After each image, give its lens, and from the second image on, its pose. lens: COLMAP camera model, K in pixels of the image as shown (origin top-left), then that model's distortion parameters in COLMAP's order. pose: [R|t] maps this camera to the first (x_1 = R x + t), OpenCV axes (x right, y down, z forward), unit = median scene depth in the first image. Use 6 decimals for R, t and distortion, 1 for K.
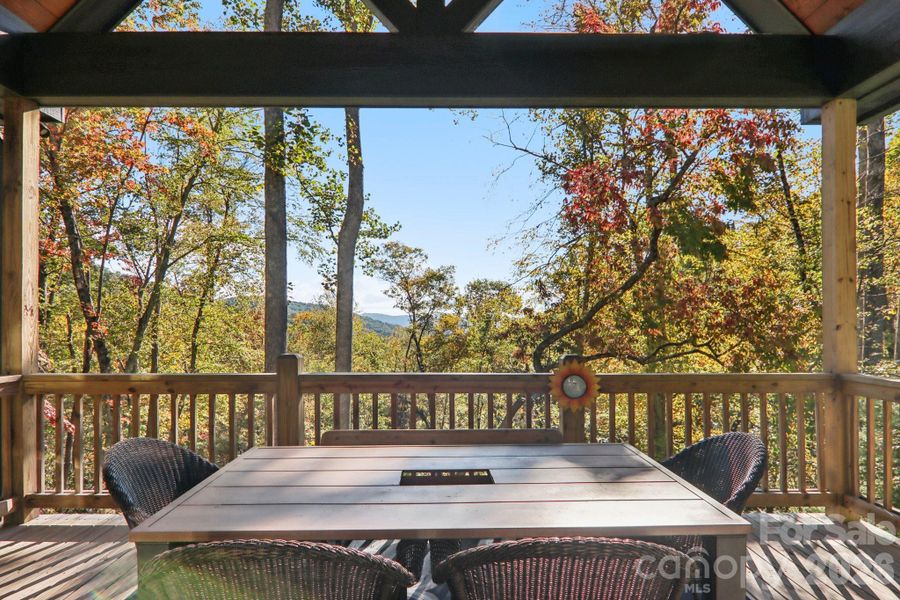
lens RADIAL K [[504.6, 0, 451.8], [0, 504.6, 313.7], [0, 0, 1]] dist [0.004322, -0.017285]
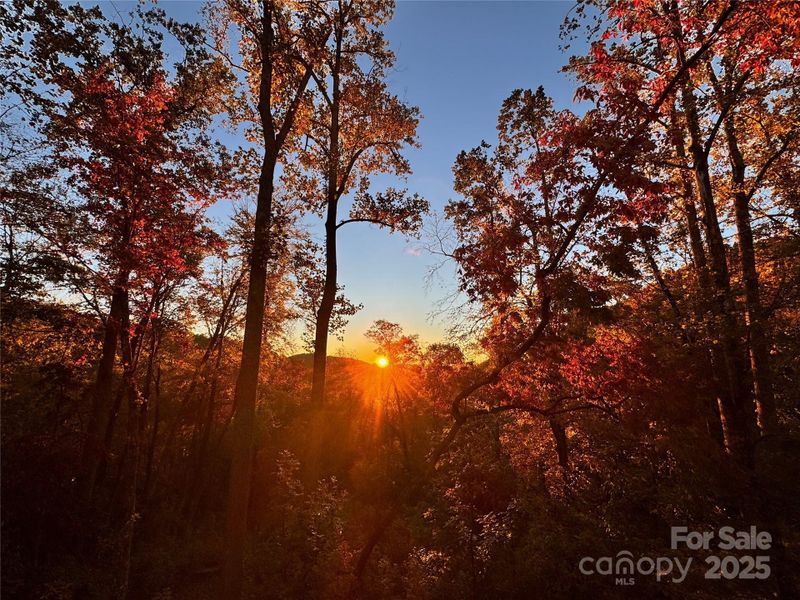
lens RADIAL K [[295.3, 0, 400.0], [0, 295.3, 300.0], [0, 0, 1]] dist [0.000502, 0.000013]
pose [[0.996319, -0.020782, -0.083166, 0.061009], [0.002795, 0.977527, -0.210791, -0.009241], [0.085678, 0.209783, 0.973987, 0.149139]]
